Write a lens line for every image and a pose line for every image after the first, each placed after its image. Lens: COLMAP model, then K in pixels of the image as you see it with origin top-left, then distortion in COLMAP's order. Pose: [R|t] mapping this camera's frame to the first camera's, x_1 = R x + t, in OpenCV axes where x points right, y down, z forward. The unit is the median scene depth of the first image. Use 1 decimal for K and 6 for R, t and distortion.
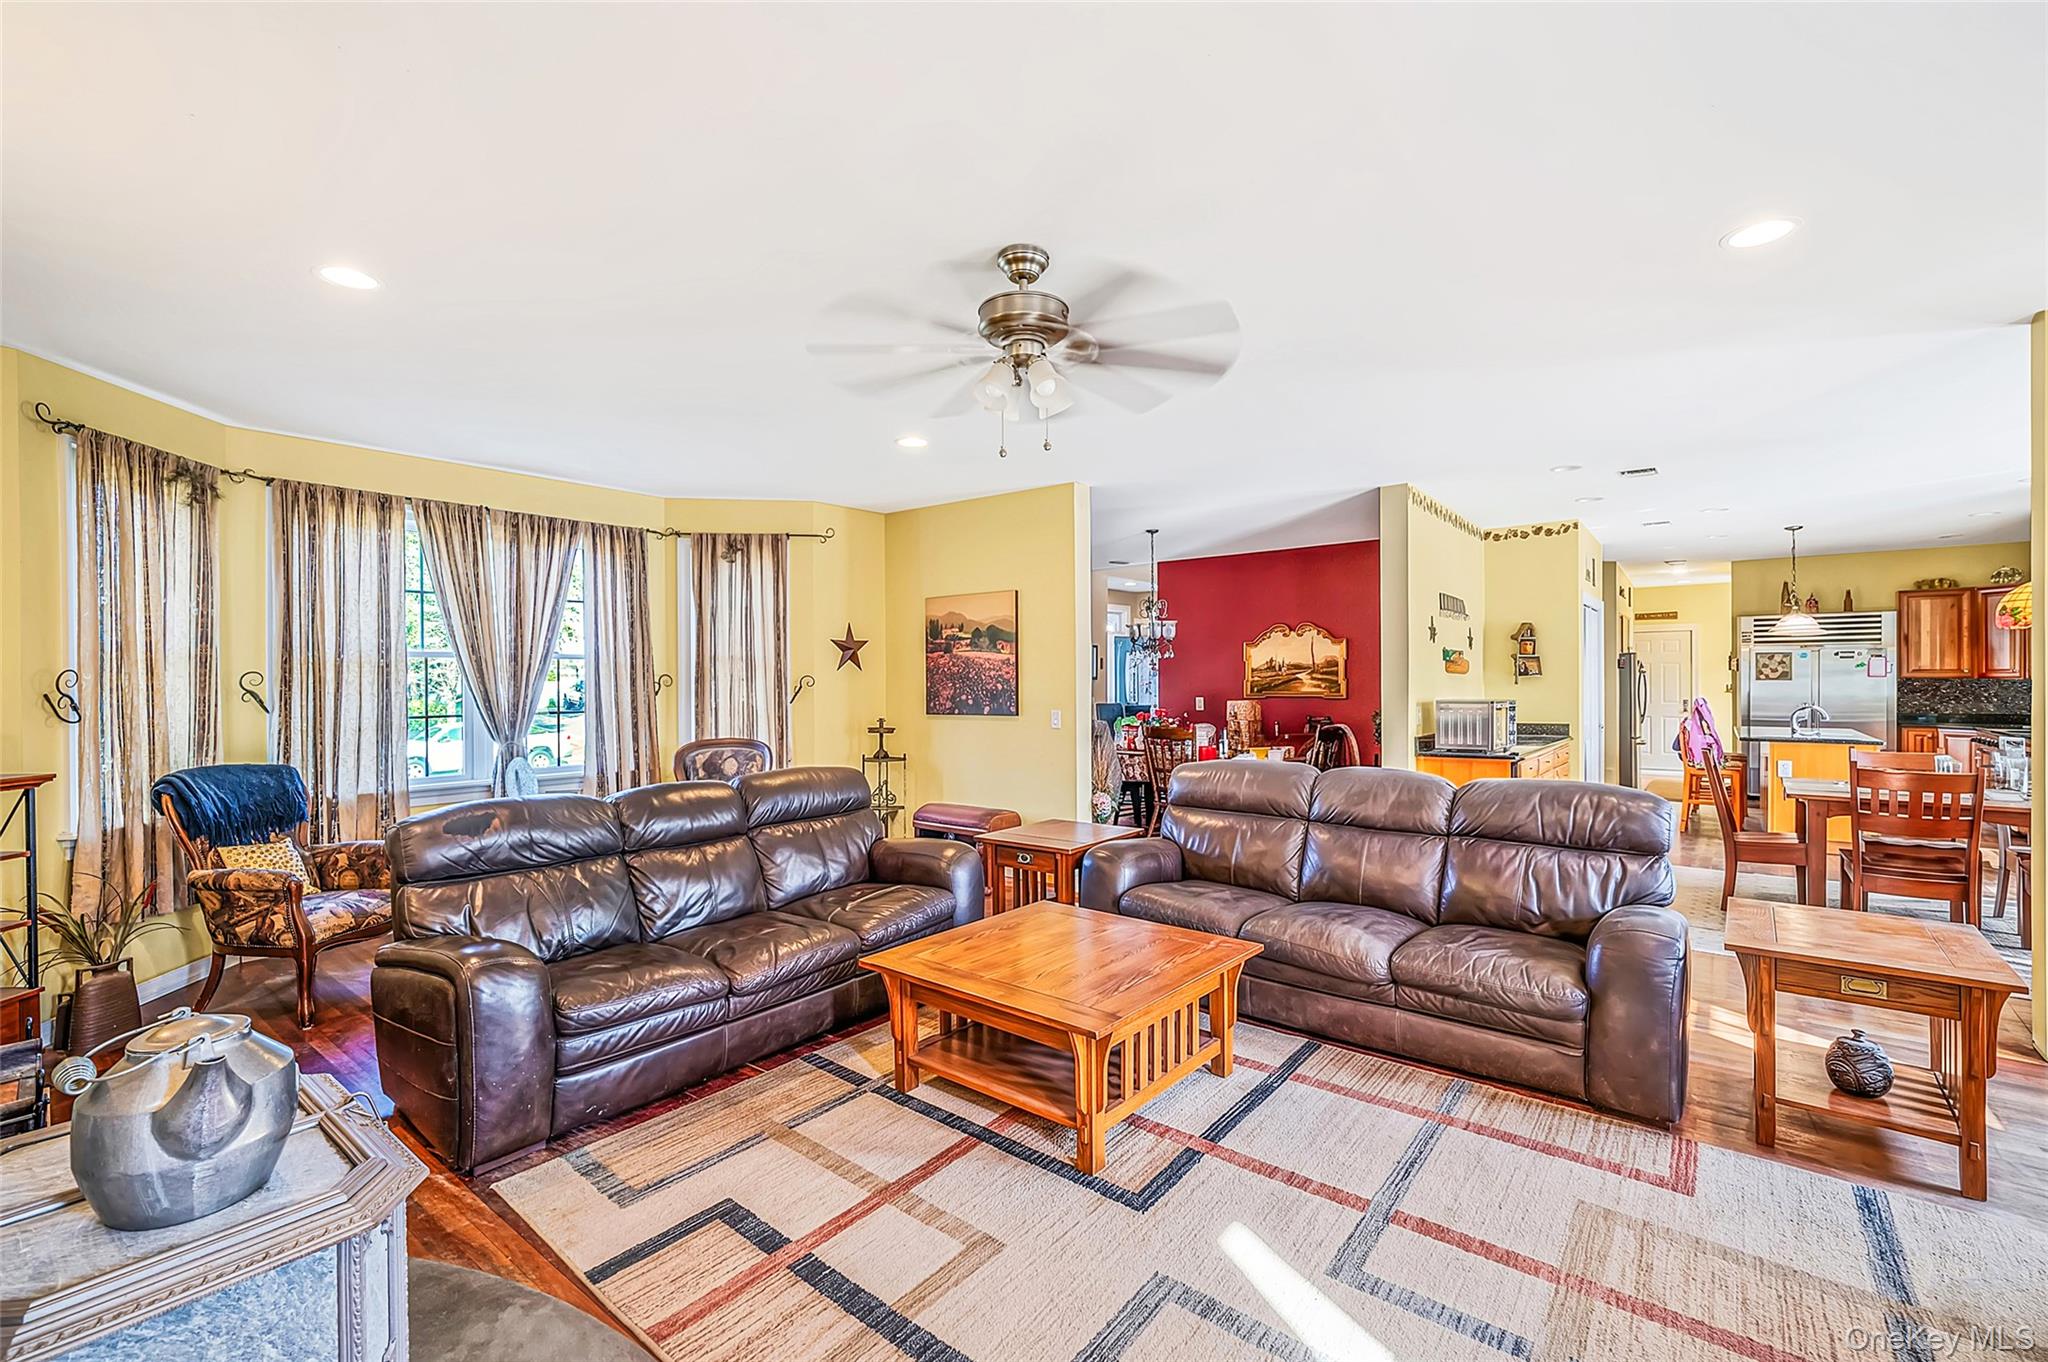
lens RADIAL K [[878.9, 0, 1024.0], [0, 878.9, 681.0], [0, 0, 1]] dist [0.001079, -0.000011]
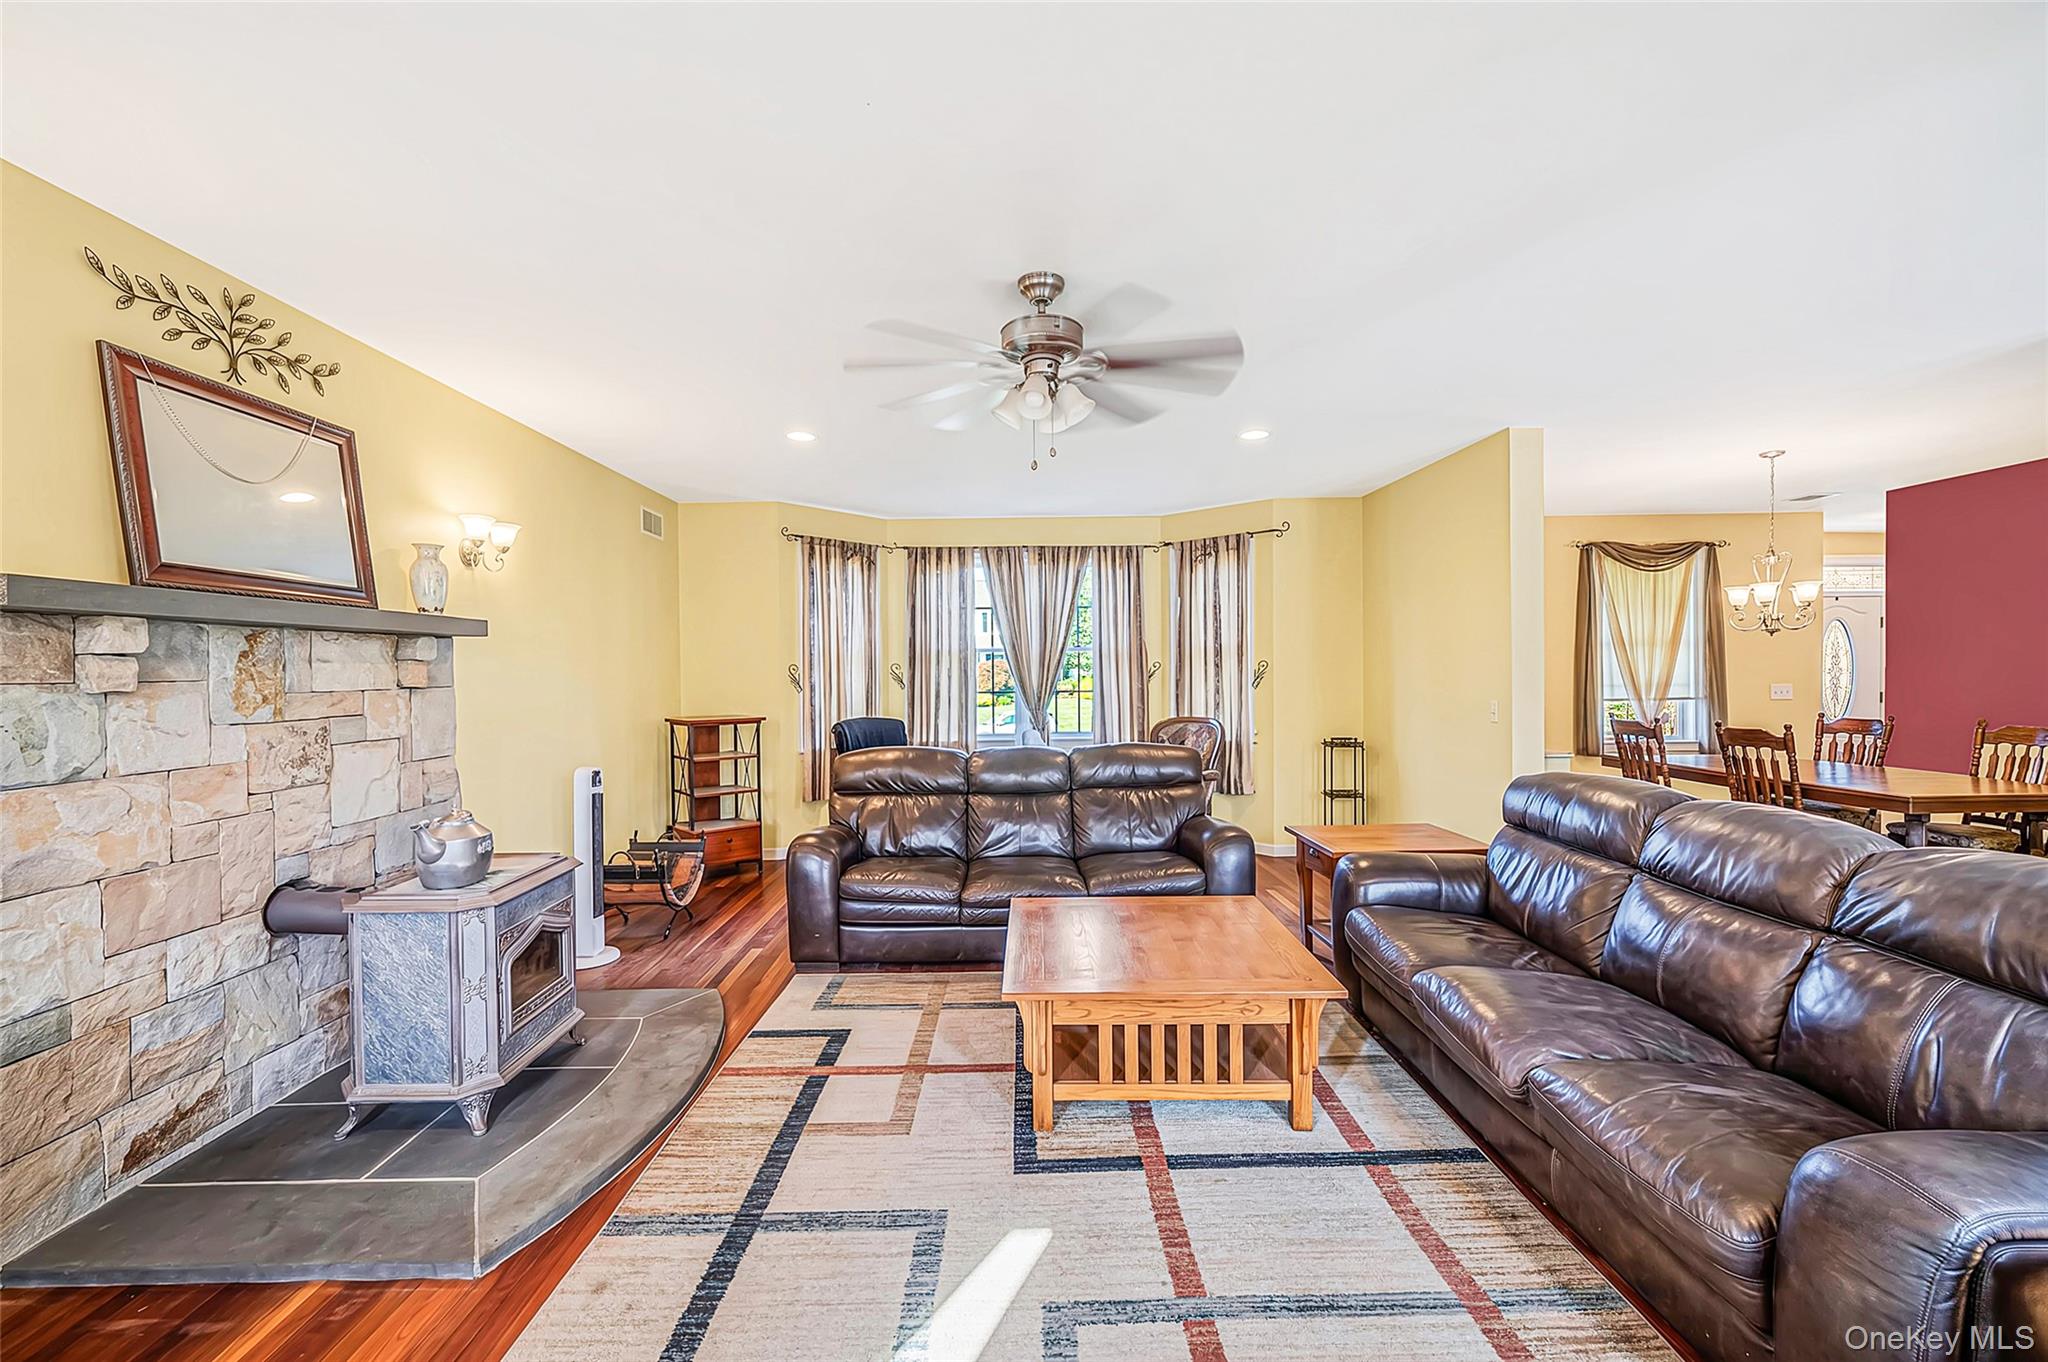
lens RADIAL K [[806.0, 0, 1021.0], [0, 806.0, 671.3], [0, 0, 1]] dist [-0.009066, -0.000079]
pose [[0.634889, 0.001594, -0.772602, 0.526839], [0.004558, 0.999973, 0.005809, -0.003067], [0.772590, -0.007210, 0.634864, 0.233942]]
